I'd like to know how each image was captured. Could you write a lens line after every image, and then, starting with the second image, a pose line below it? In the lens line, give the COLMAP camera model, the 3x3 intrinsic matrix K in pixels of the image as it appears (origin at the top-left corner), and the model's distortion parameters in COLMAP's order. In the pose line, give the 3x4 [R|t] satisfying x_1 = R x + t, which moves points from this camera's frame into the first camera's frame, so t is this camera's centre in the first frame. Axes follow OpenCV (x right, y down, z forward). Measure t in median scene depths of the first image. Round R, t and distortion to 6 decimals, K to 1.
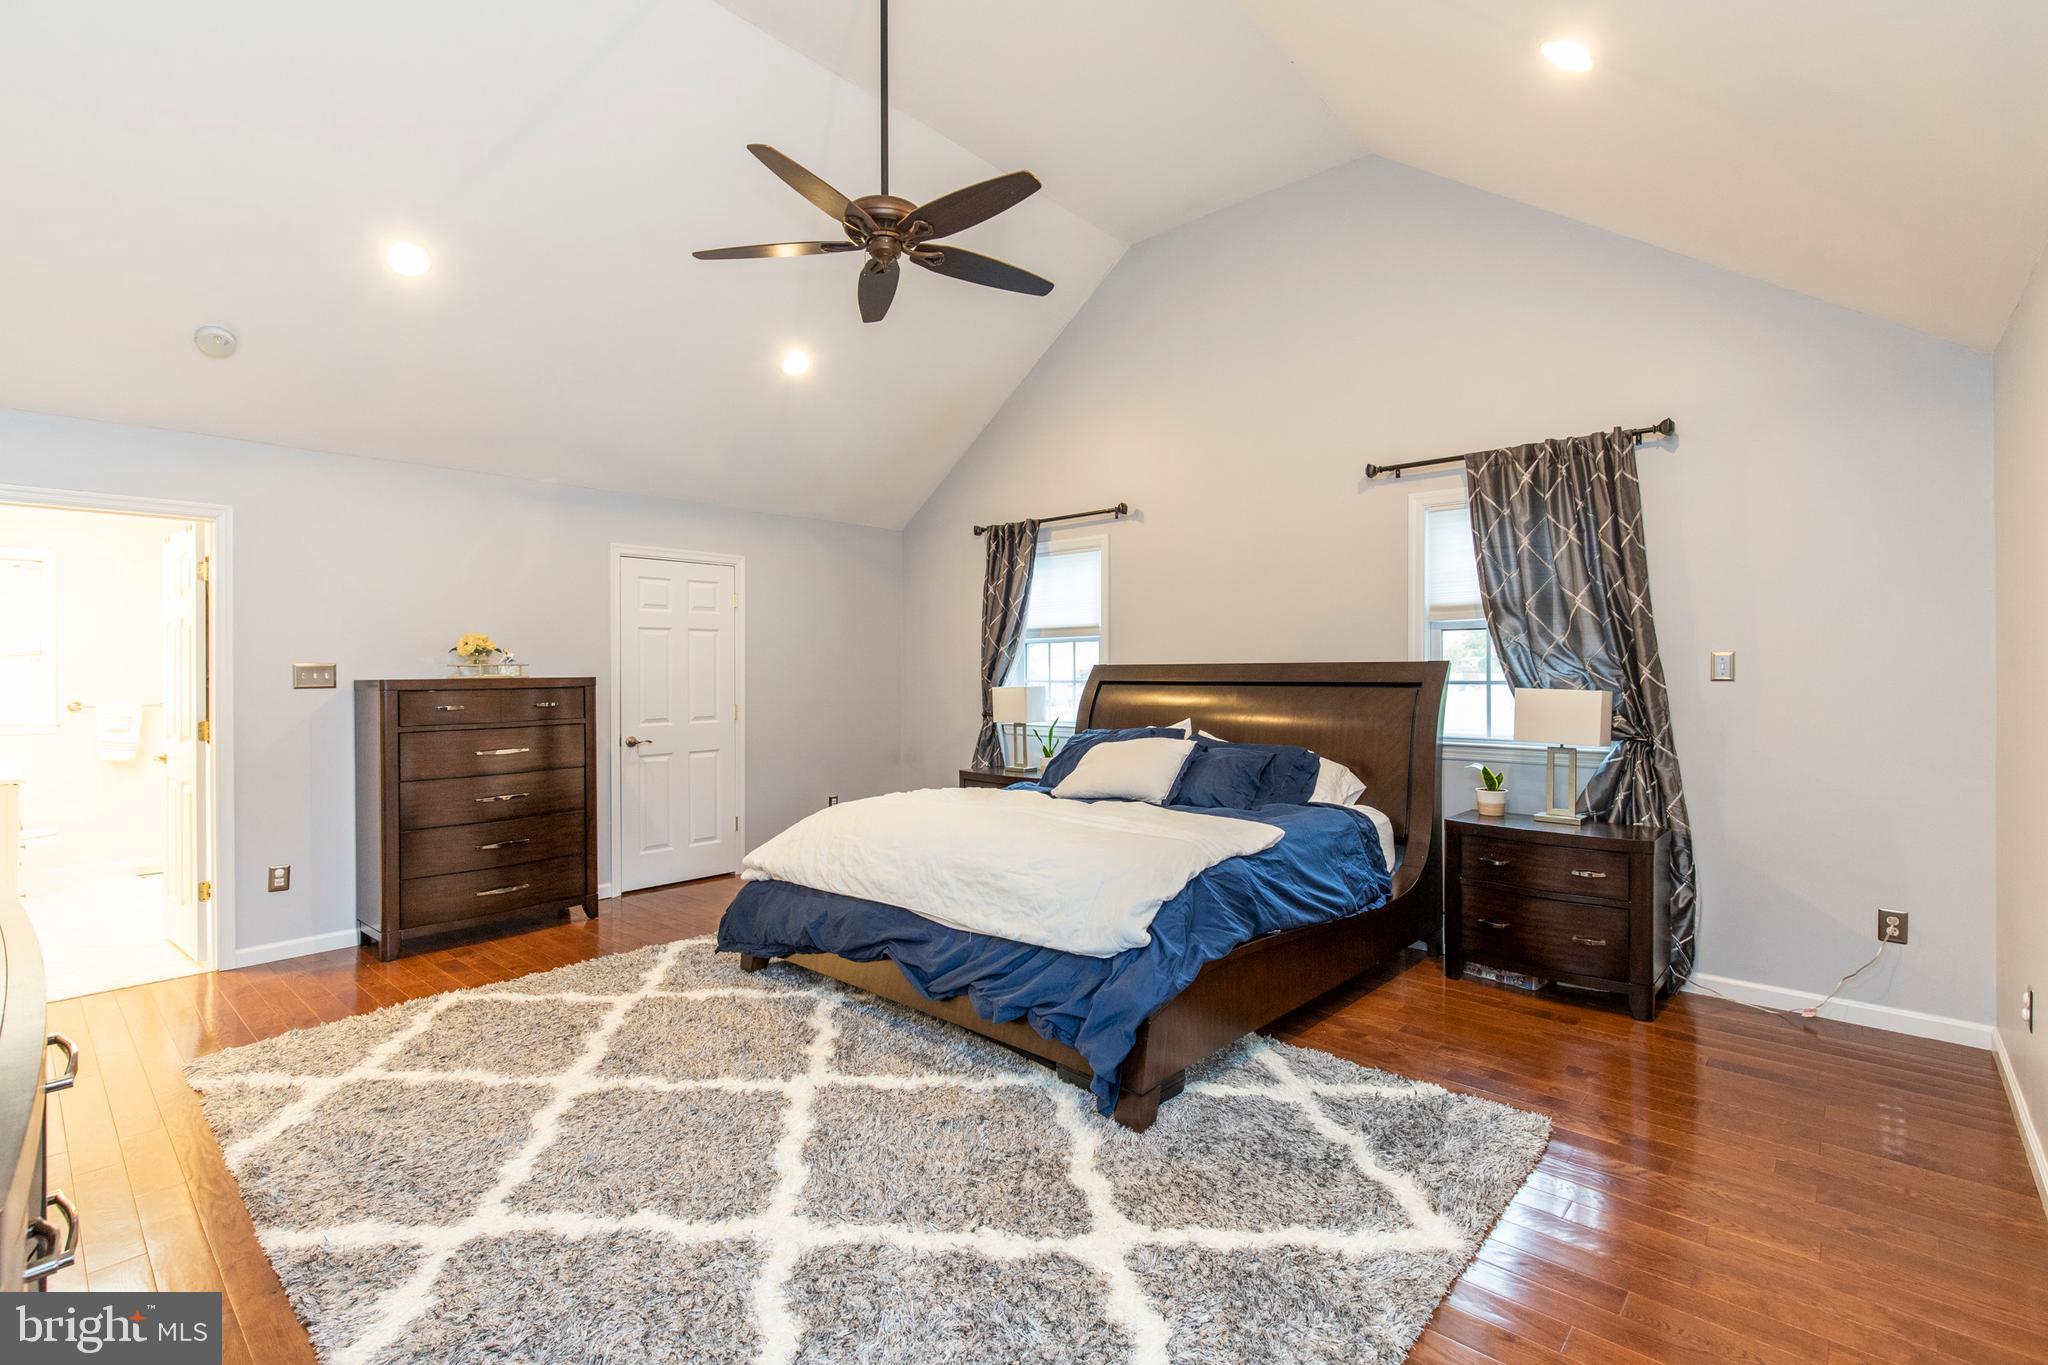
lens RADIAL K [[935.3, 0, 1017.9], [0, 935.3, 670.6], [0, 0, 1]] dist [0.000032, 0.000050]
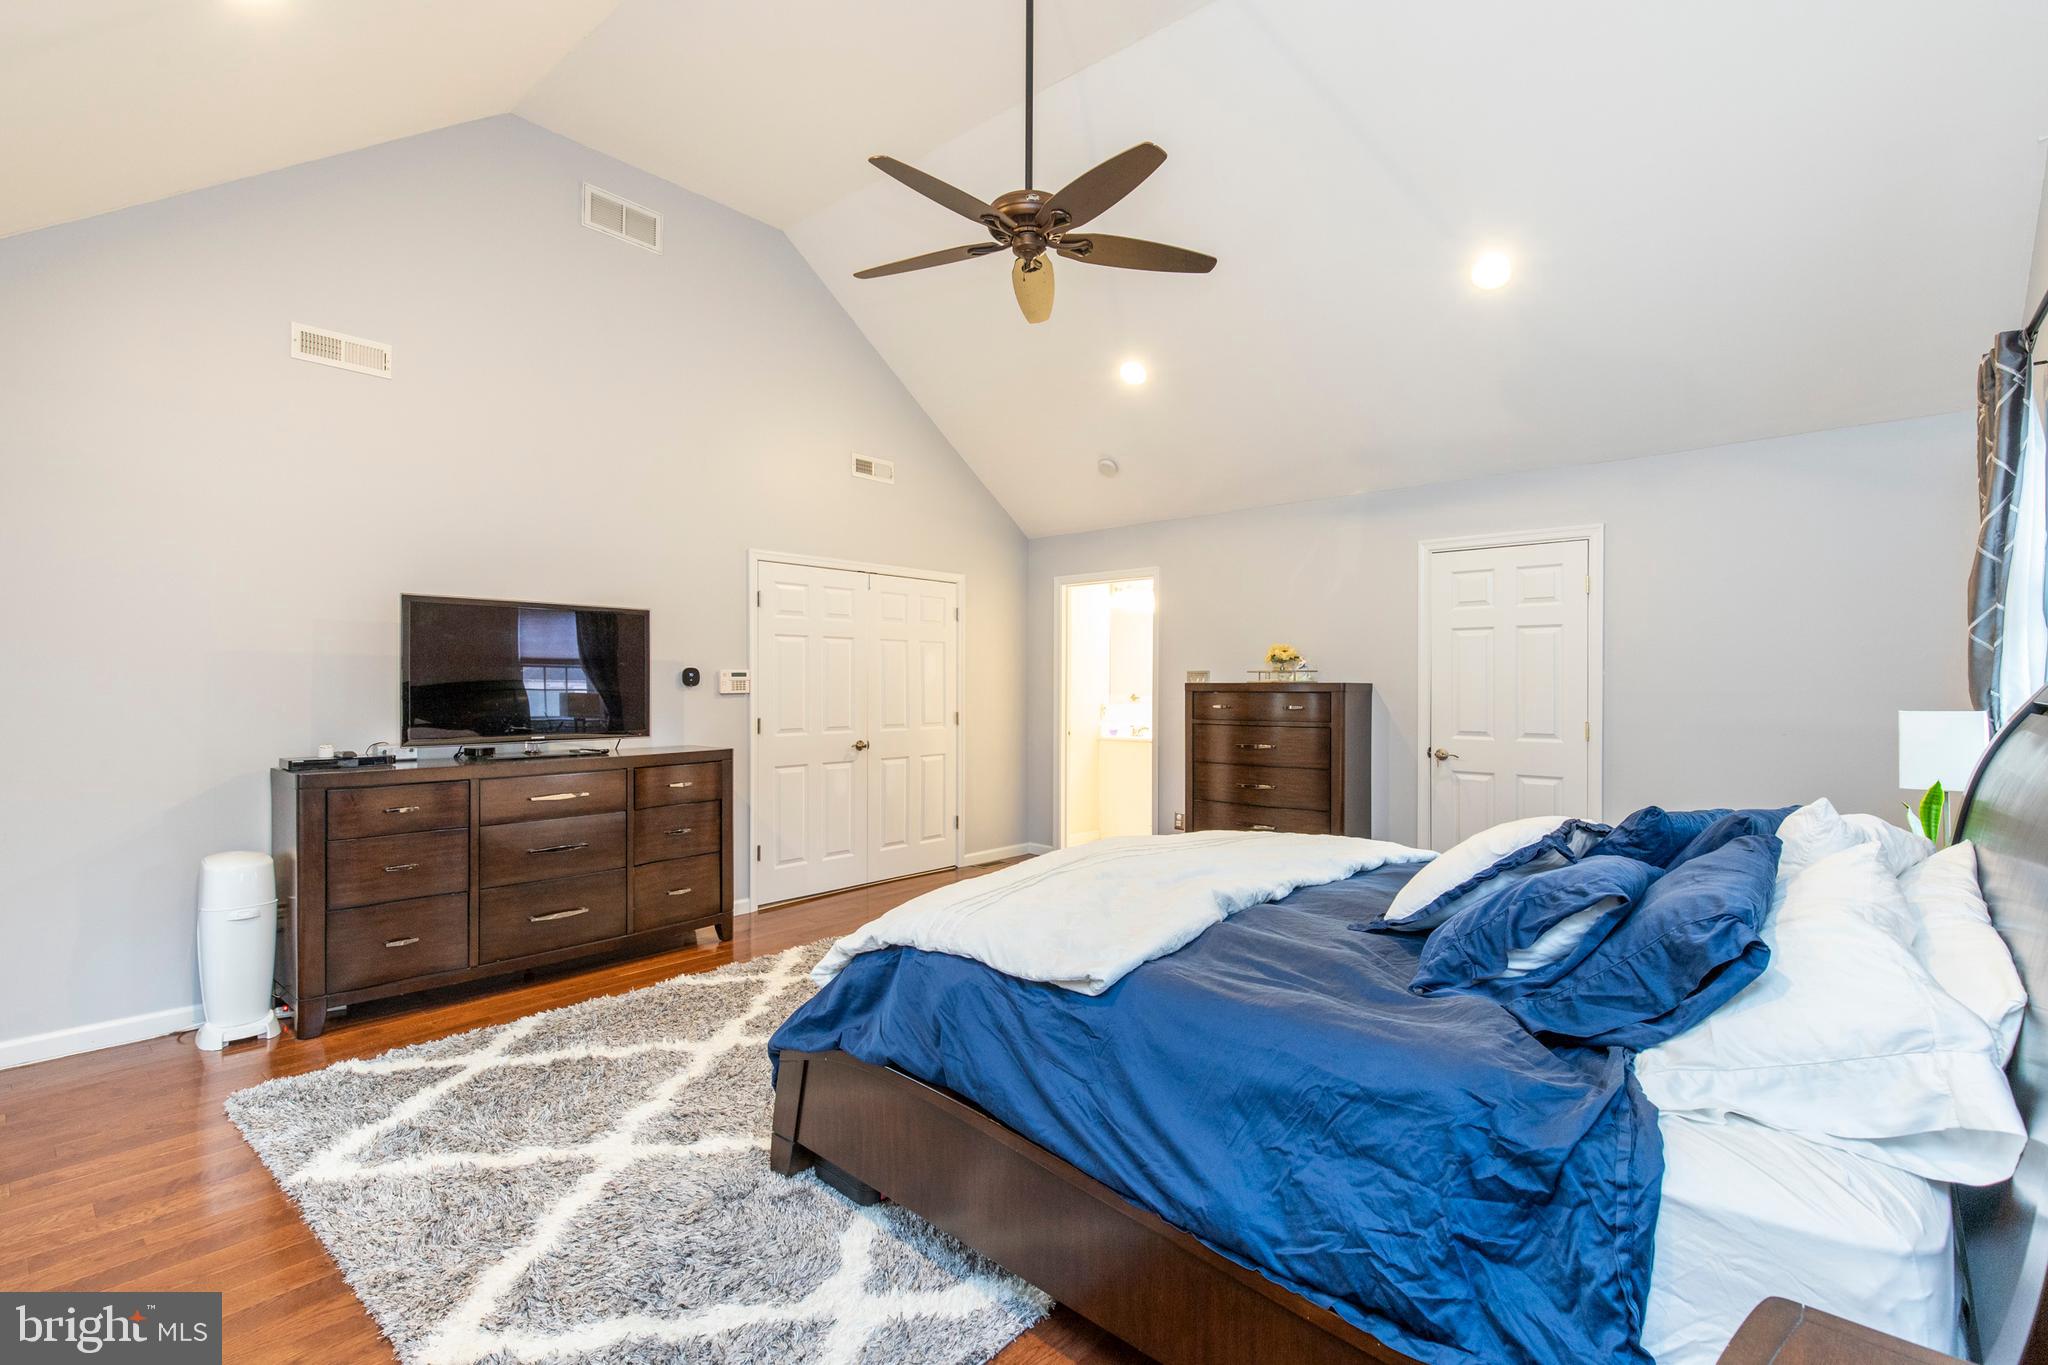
lens RADIAL K [[942.8, 0, 1024.0], [0, 942.8, 682.5], [0, 0, 1]] dist [-0.000333, -0.000031]
pose [[0.010702, 0.007943, -0.999911, 0.645190], [-0.004670, 0.999958, 0.007894, 0.000417], [0.999932, 0.004585, 0.010738, 0.747951]]
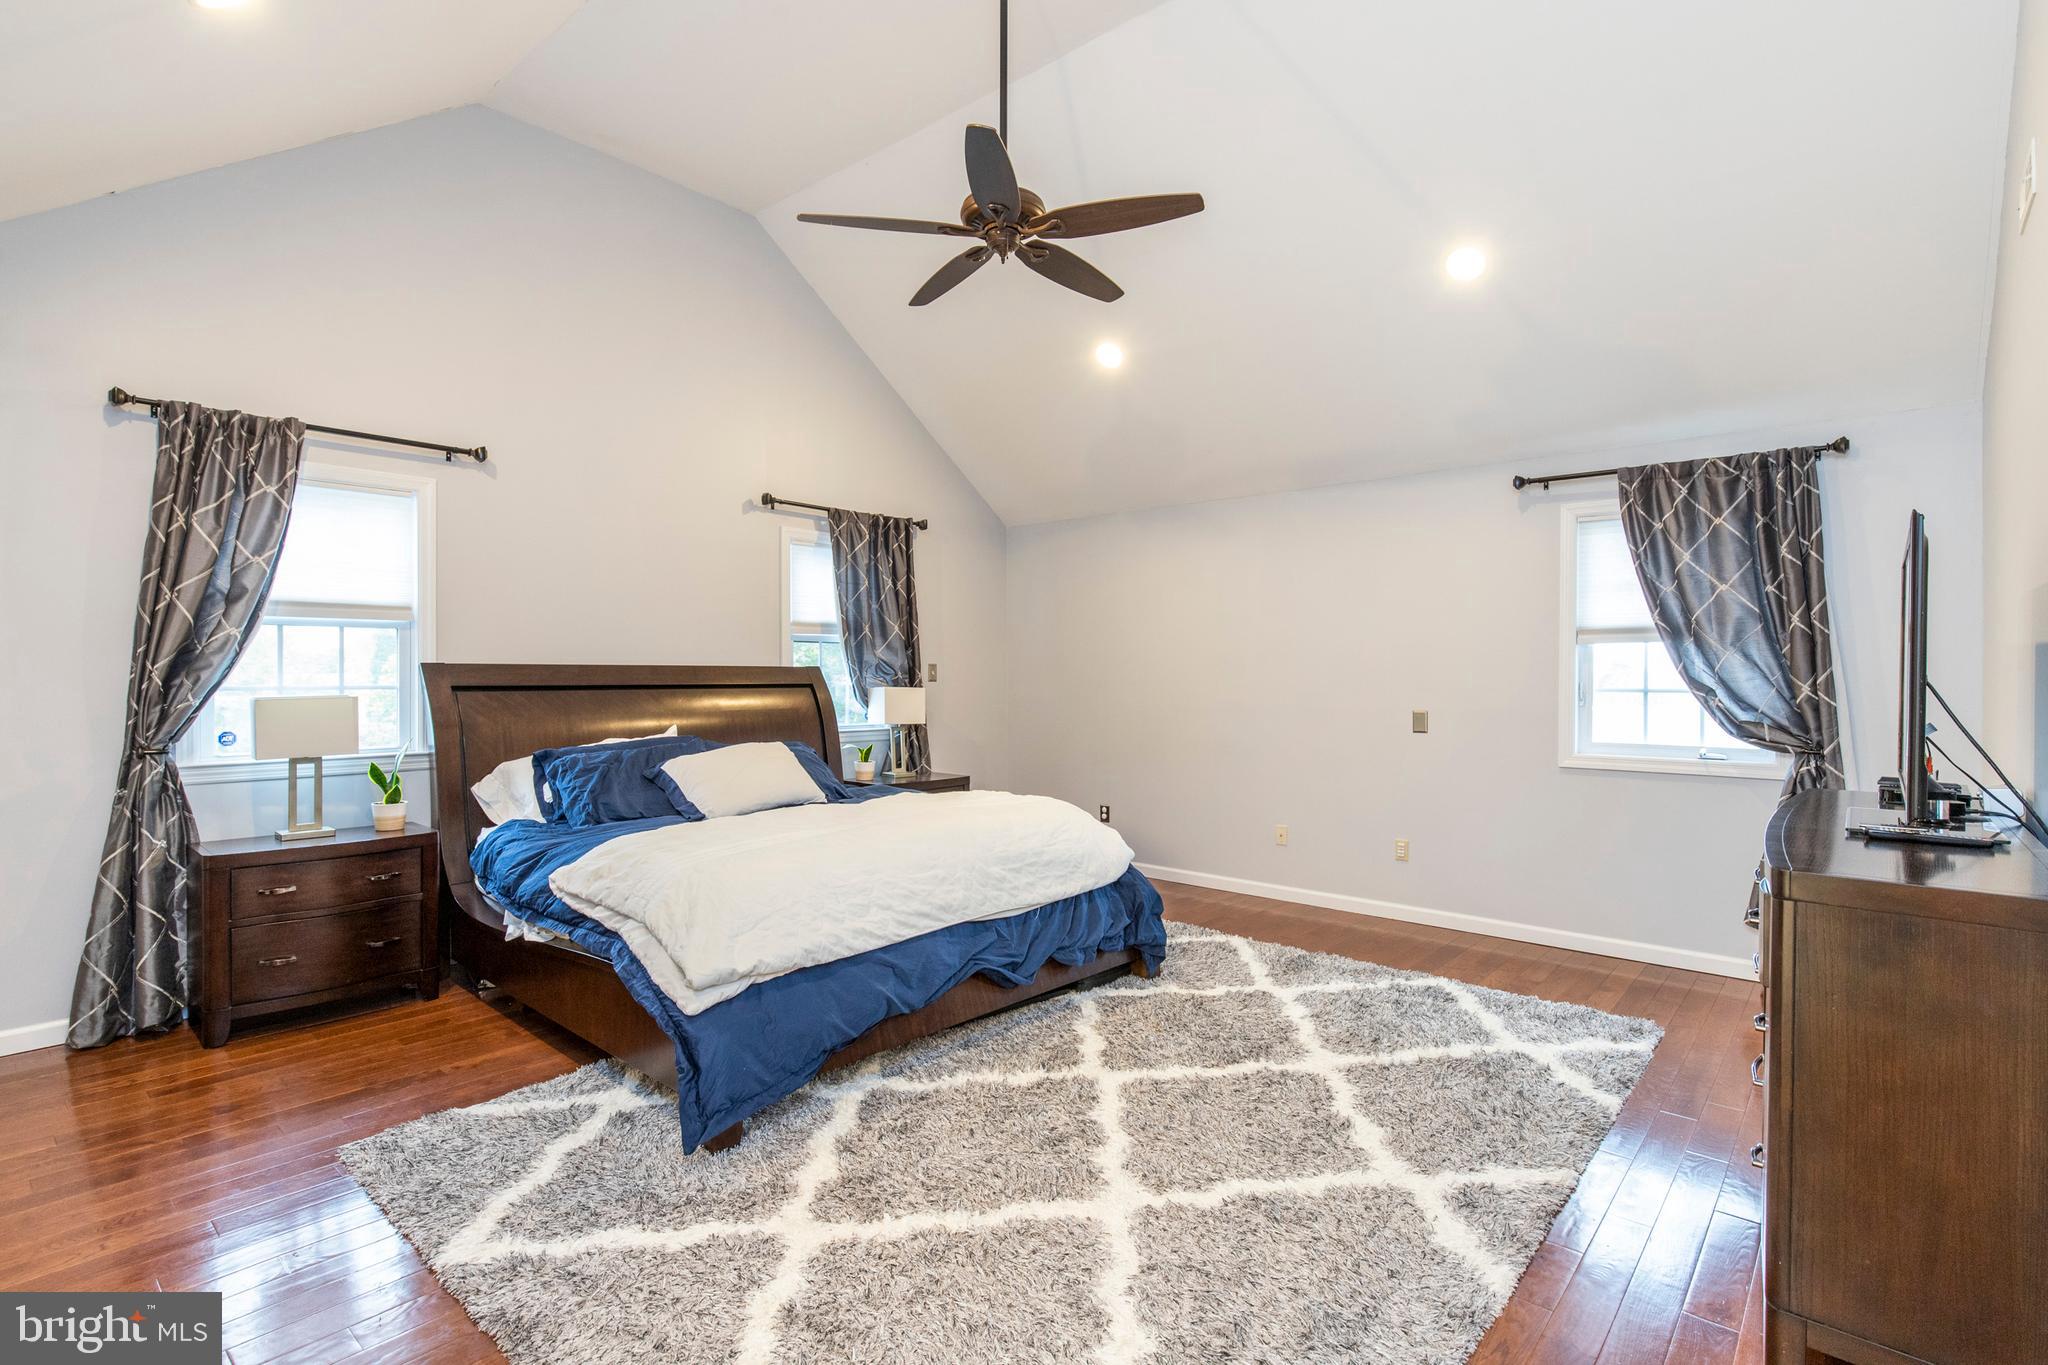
lens RADIAL K [[987.0, 0, 1024.0], [0, 987.0, 682.5], [0, 0, 1]] dist [-0.001178, -0.000116]
pose [[-0.021812, -0.005497, 0.999747, -0.893175], [-0.004465, 0.999975, 0.005401, 0.002980], [-0.999752, -0.004347, -0.021836, 0.760951]]
